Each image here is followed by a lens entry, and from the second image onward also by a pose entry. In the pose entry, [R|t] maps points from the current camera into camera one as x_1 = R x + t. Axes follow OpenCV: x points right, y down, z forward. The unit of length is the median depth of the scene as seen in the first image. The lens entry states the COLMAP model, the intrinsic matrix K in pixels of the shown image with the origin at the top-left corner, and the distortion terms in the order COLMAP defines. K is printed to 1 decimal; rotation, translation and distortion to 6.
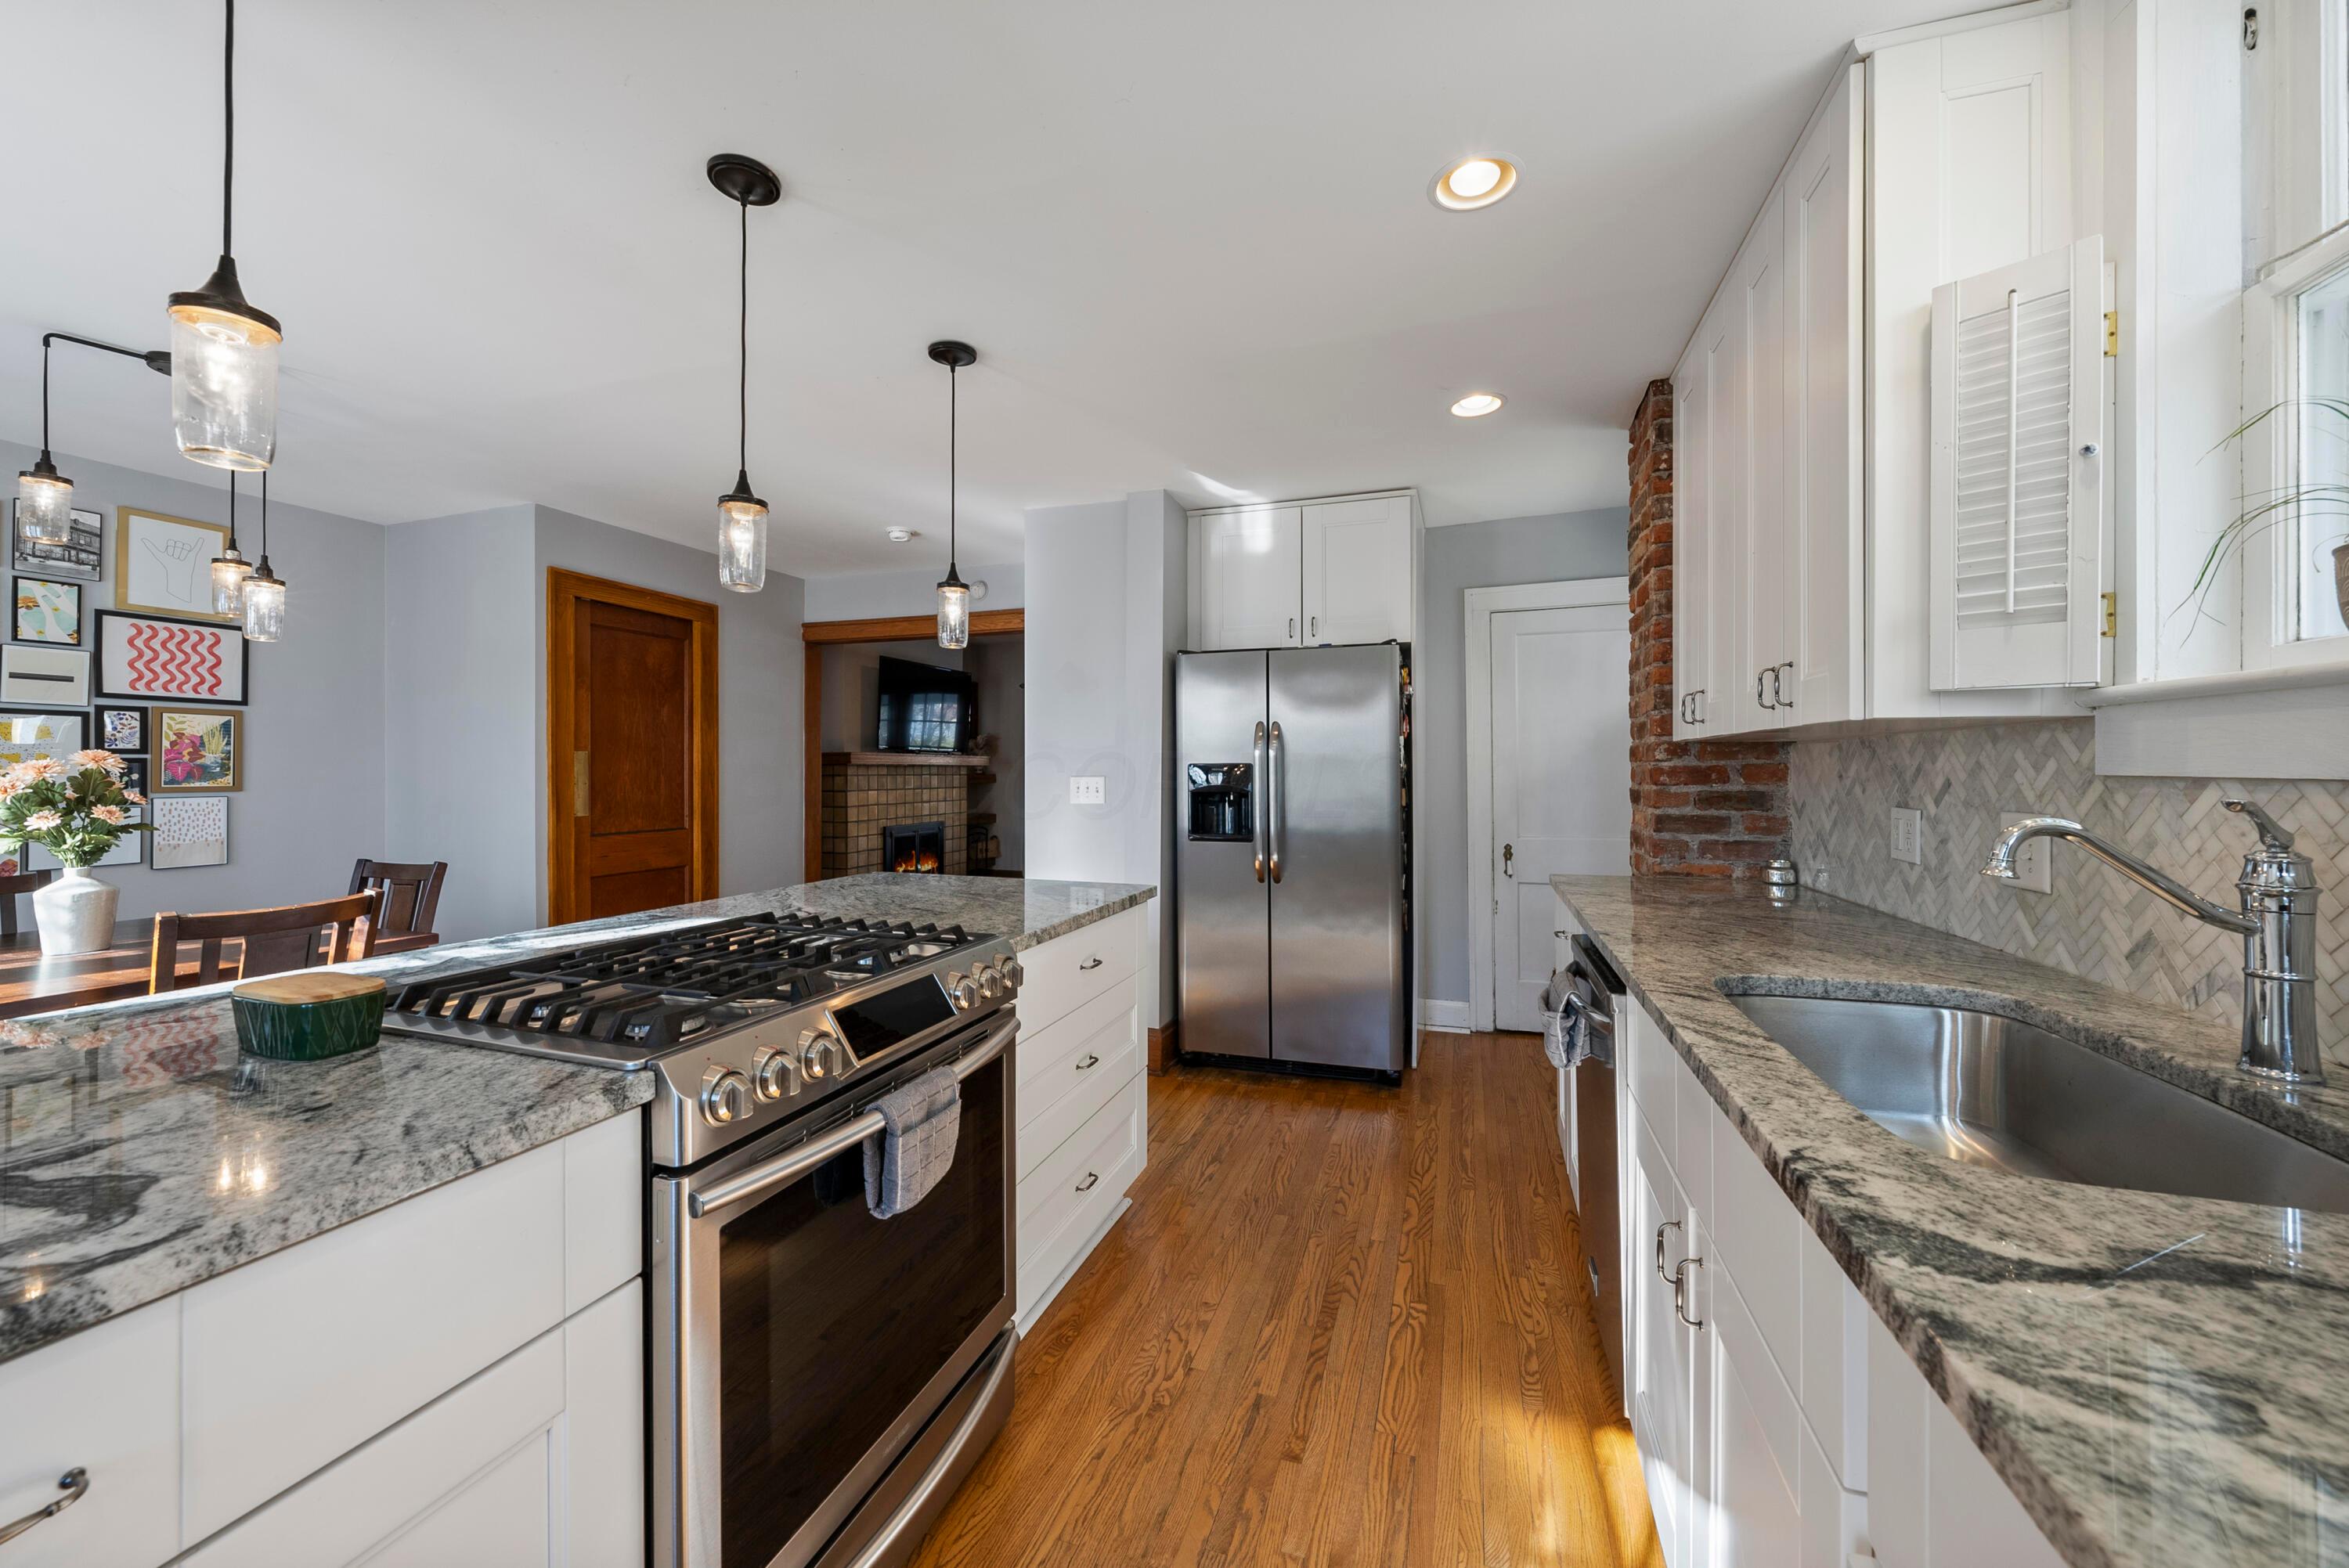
lens RADIAL K [[869.4, 0, 1172.8], [0, 869.4, 776.7], [0, 0, 1]] dist [0.000357, 0.000015]
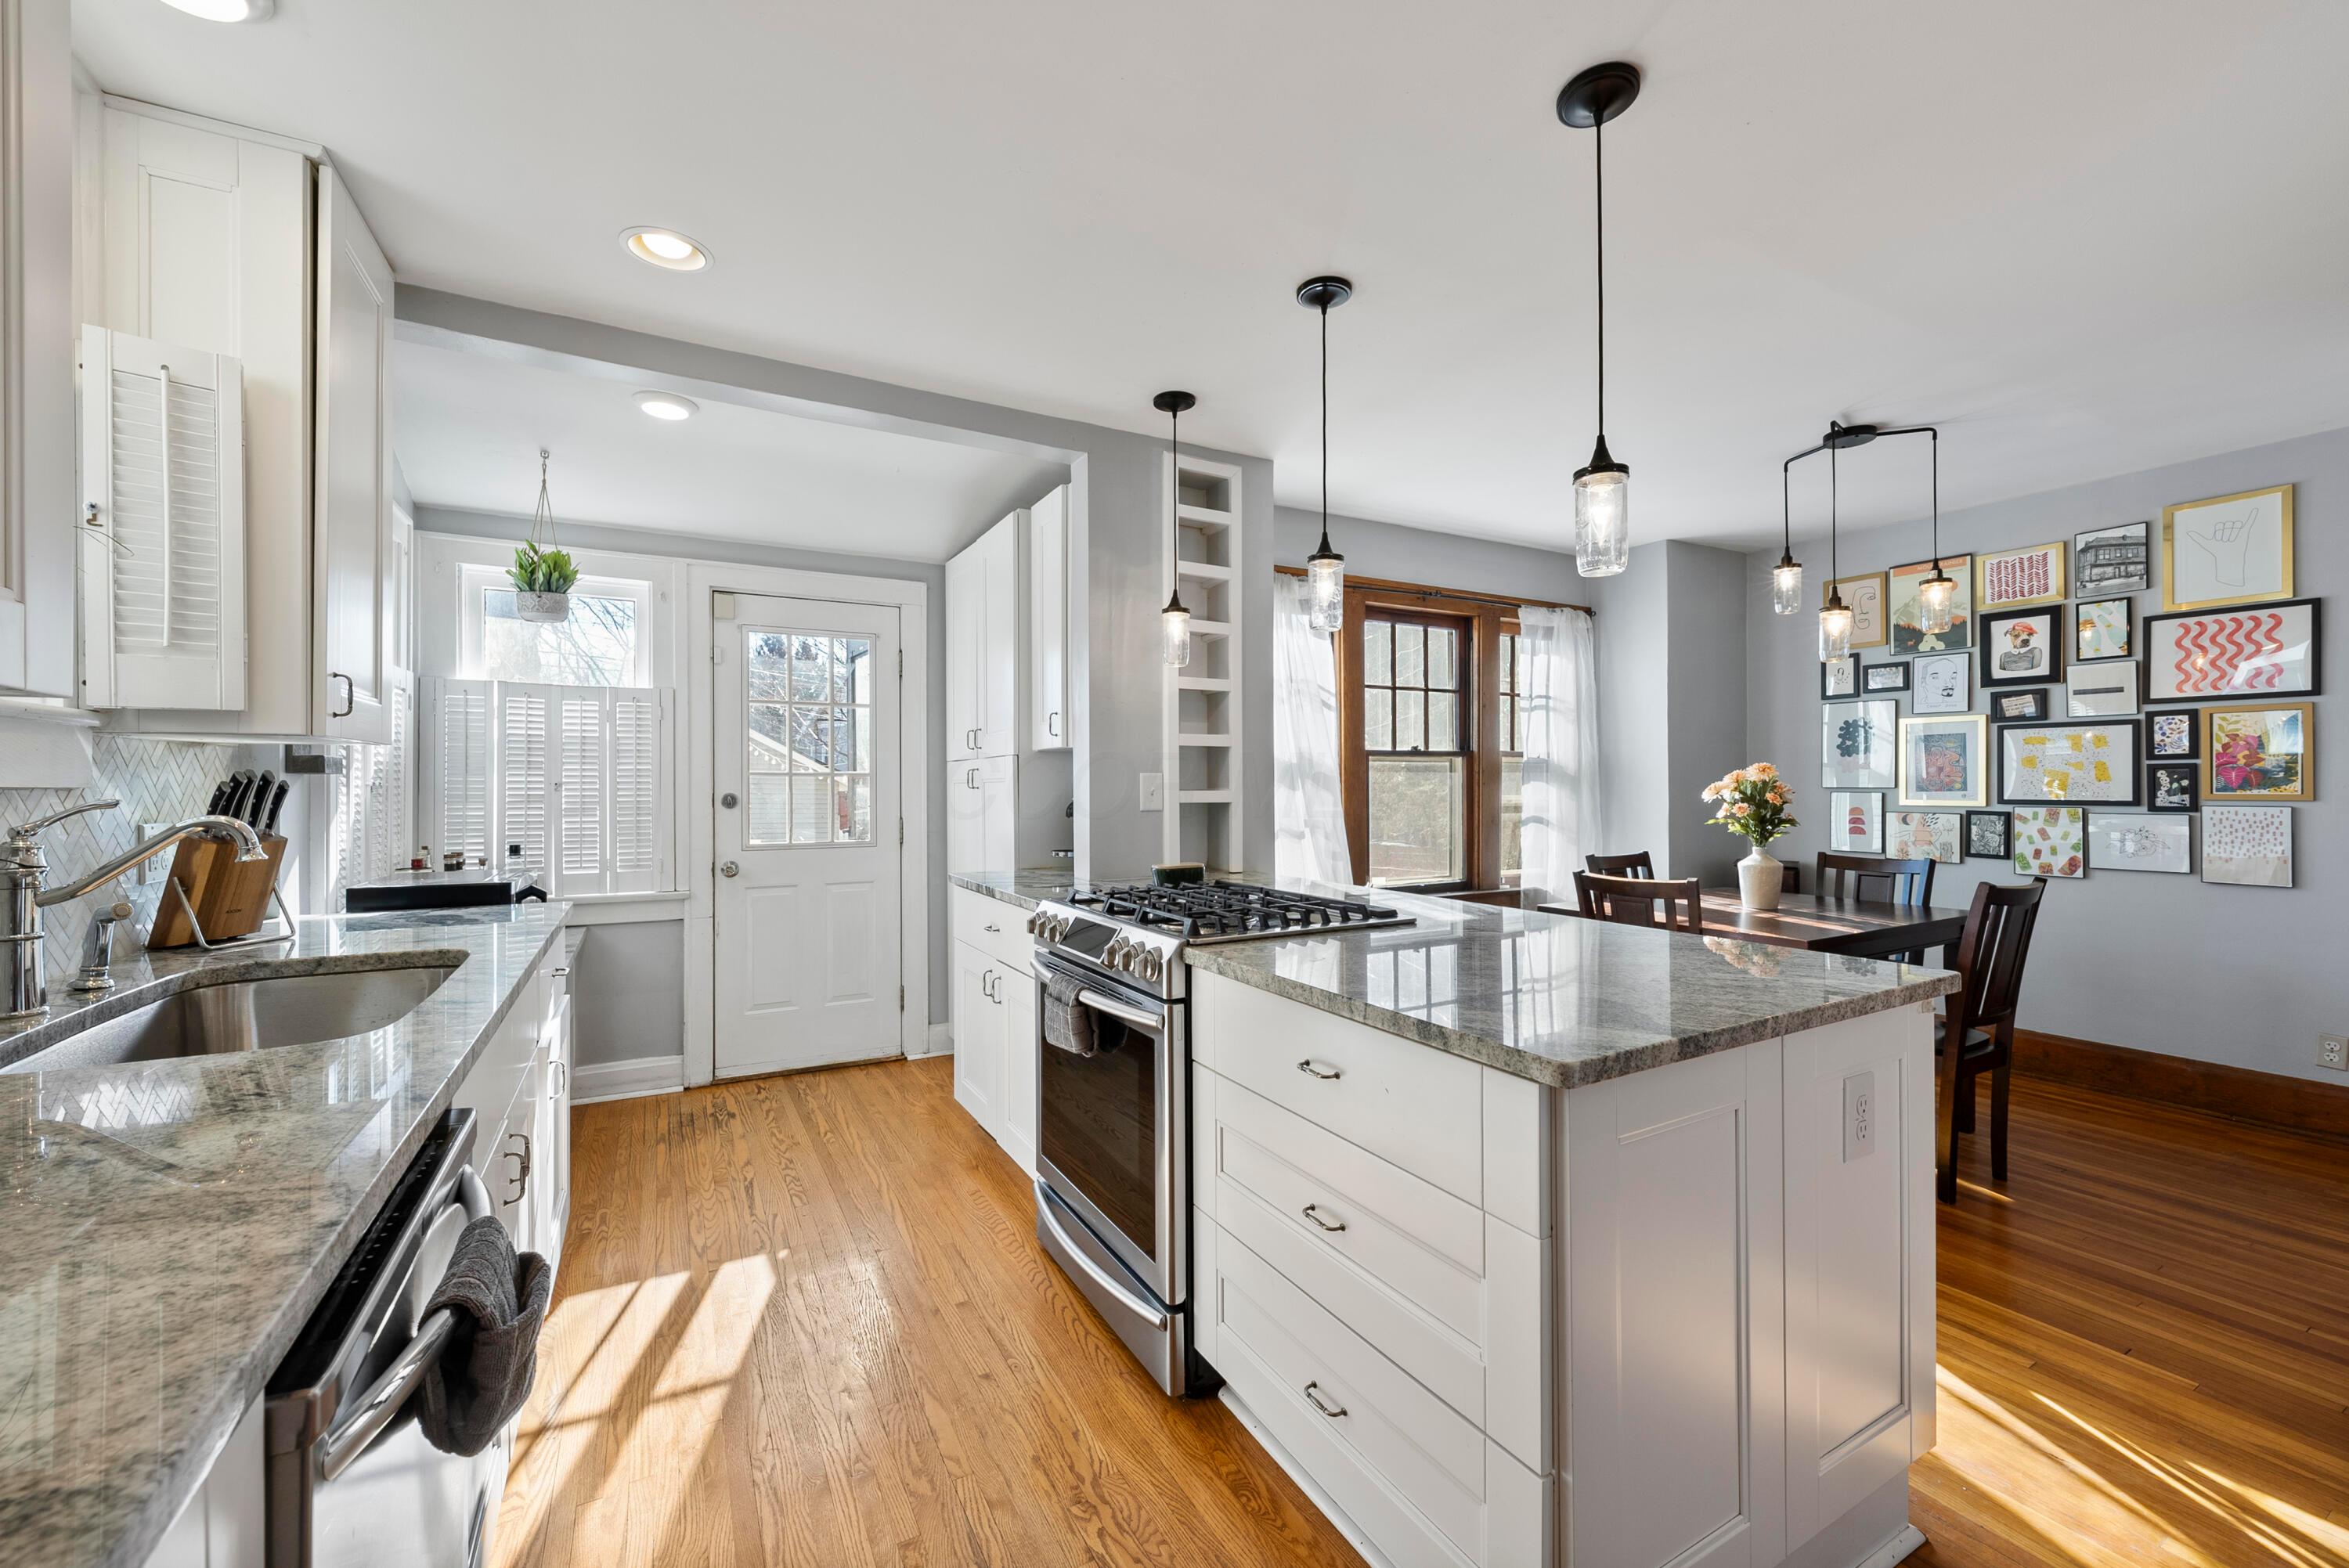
lens RADIAL K [[929.7, 0, 1176.8], [0, 929.7, 781.4], [0, 0, 1]] dist [-0.000280, -0.000003]
pose [[-0.672668, -0.000784, -0.739944, 0.310459], [-0.001724, 0.999998, 0.000508, -0.000190], [0.739942, 0.001617, -0.672669, 0.868106]]
